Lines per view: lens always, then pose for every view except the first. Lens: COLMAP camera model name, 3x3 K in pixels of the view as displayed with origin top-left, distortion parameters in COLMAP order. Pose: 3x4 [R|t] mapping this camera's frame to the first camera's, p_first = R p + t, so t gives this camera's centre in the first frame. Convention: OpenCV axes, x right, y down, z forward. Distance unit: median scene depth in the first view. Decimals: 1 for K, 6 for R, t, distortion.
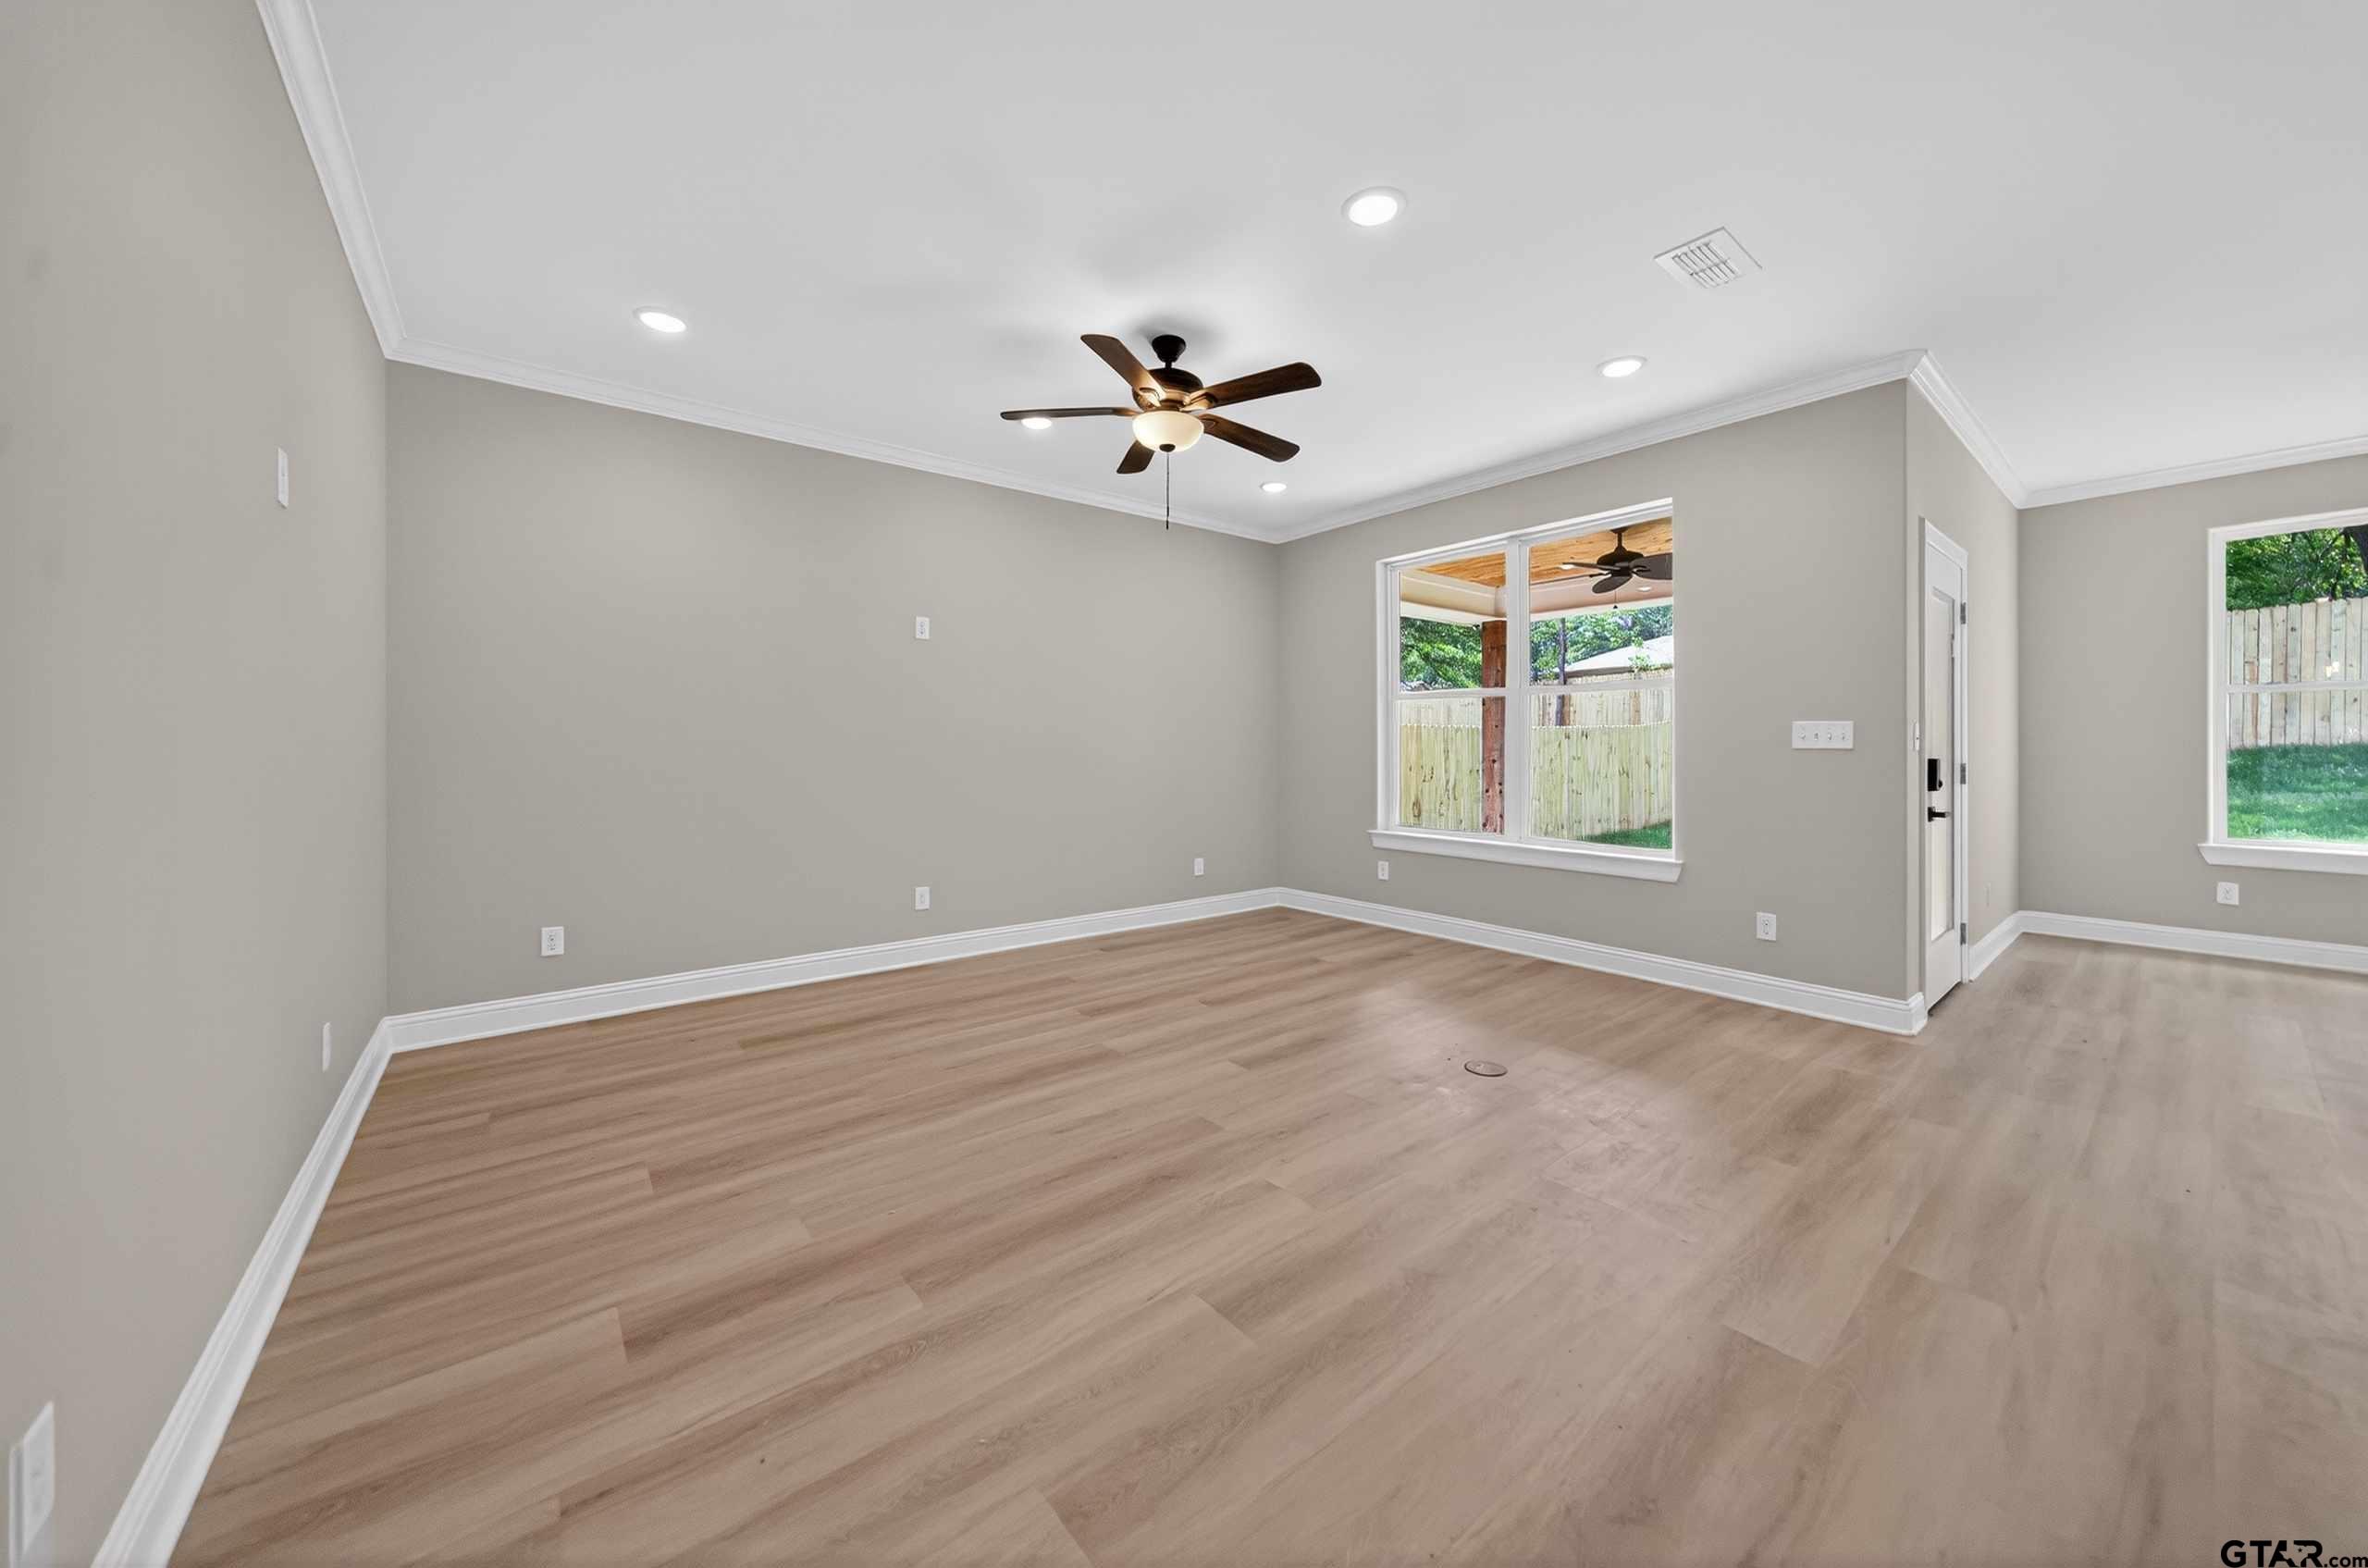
lens RADIAL K [[840.8, 0, 1173.8], [0, 840.8, 744.6], [0, 0, 1]] dist [0.001316, 0.000136]
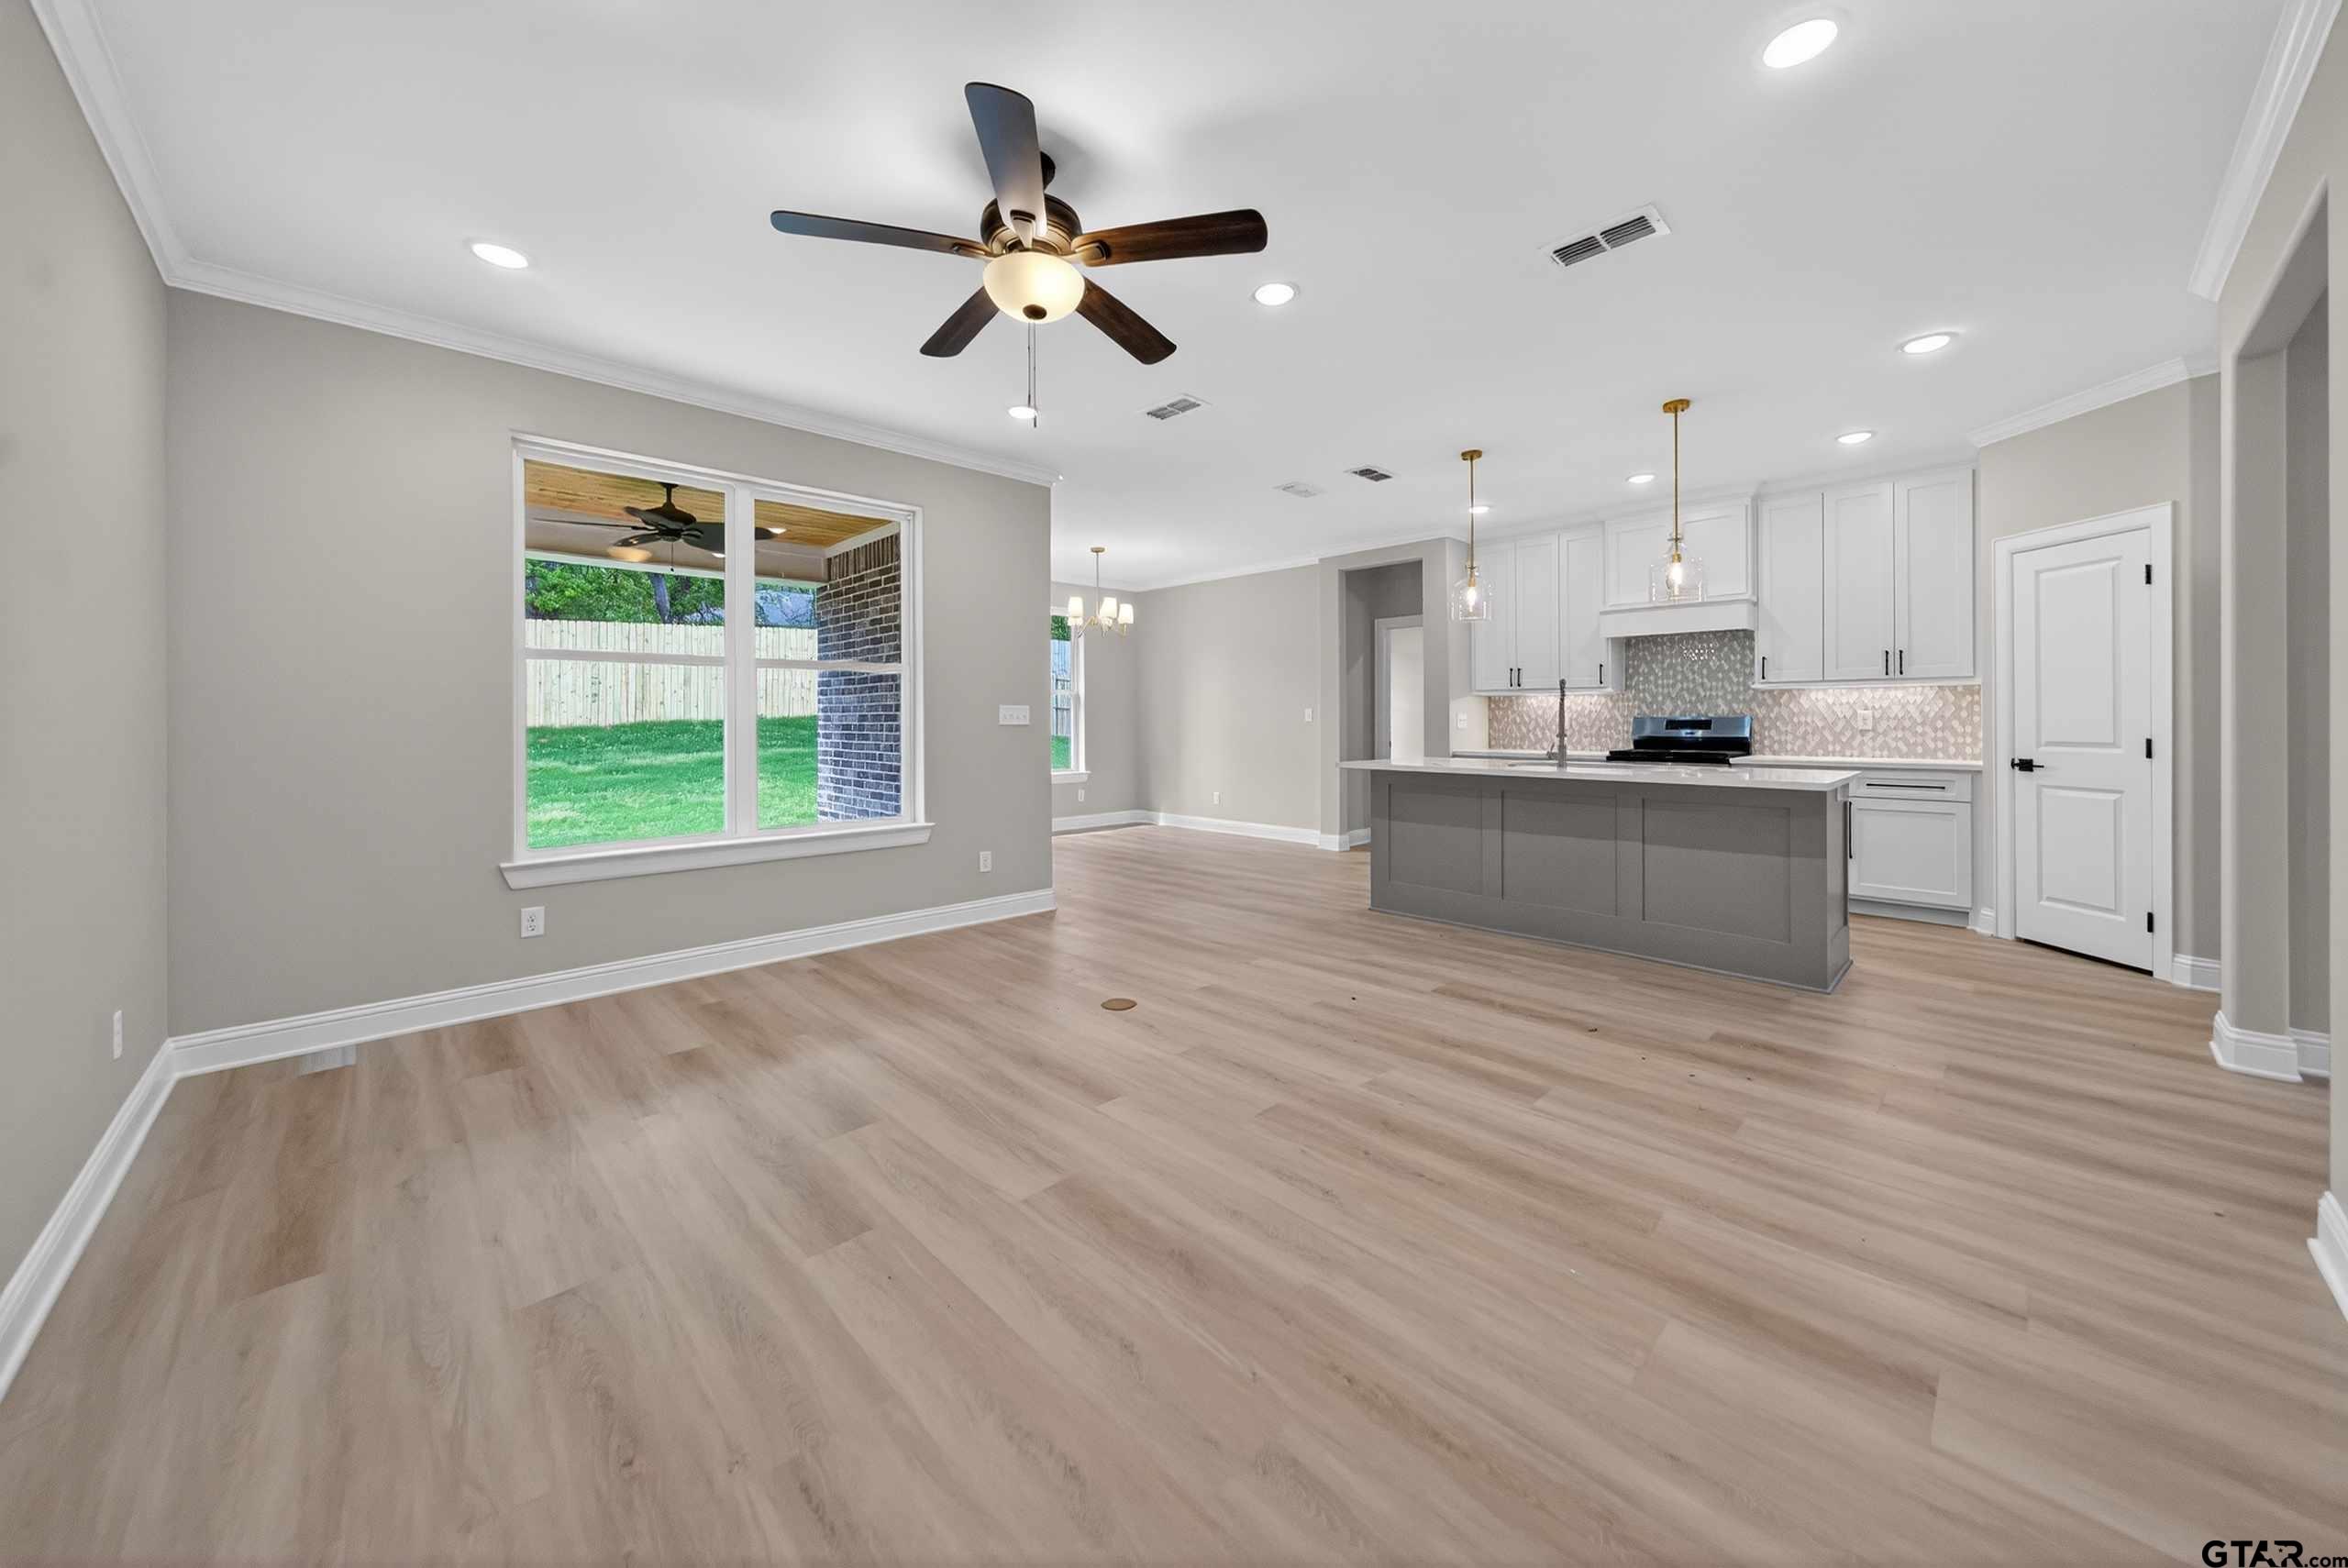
lens RADIAL K [[826.7, 0, 1199.2], [0, 826.7, 716.6], [0, 0, 1]] dist [0.000508, 0.000047]
pose [[-0.110728, 0.005847, 0.993834, -0.648457], [-0.000861, 0.999982, -0.005979, -0.003761], [-0.993850, -0.001518, -0.110721, 0.841587]]
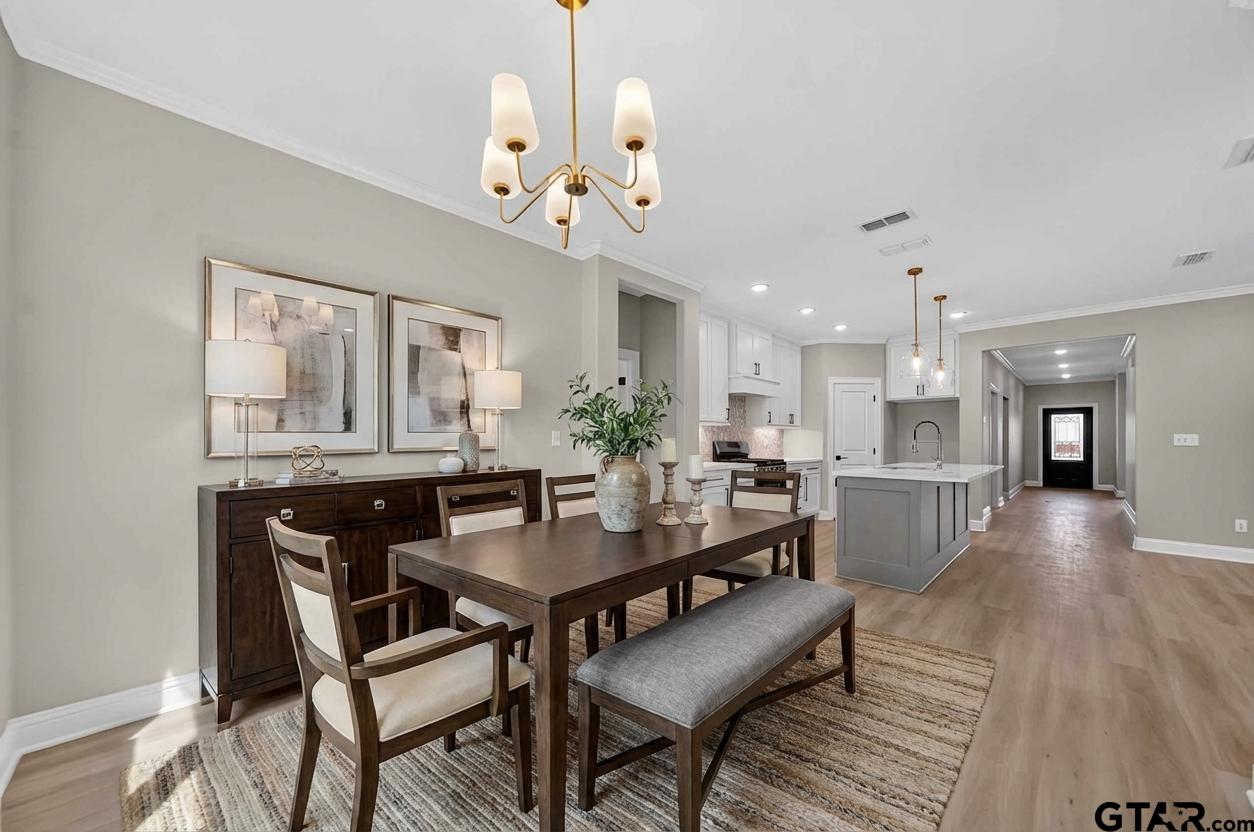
lens RADIAL K [[452.5, 0, 636.2], [0, 452.5, 439.6], [0, 0, 1]] dist [0.000410, 0.000111]
pose [[-0.992540, 0.000659, -0.121916, 1.446443], [0.001072, 0.999994, -0.003323, -0.013331], [0.121913, -0.003429, -0.992535, 1.283873]]
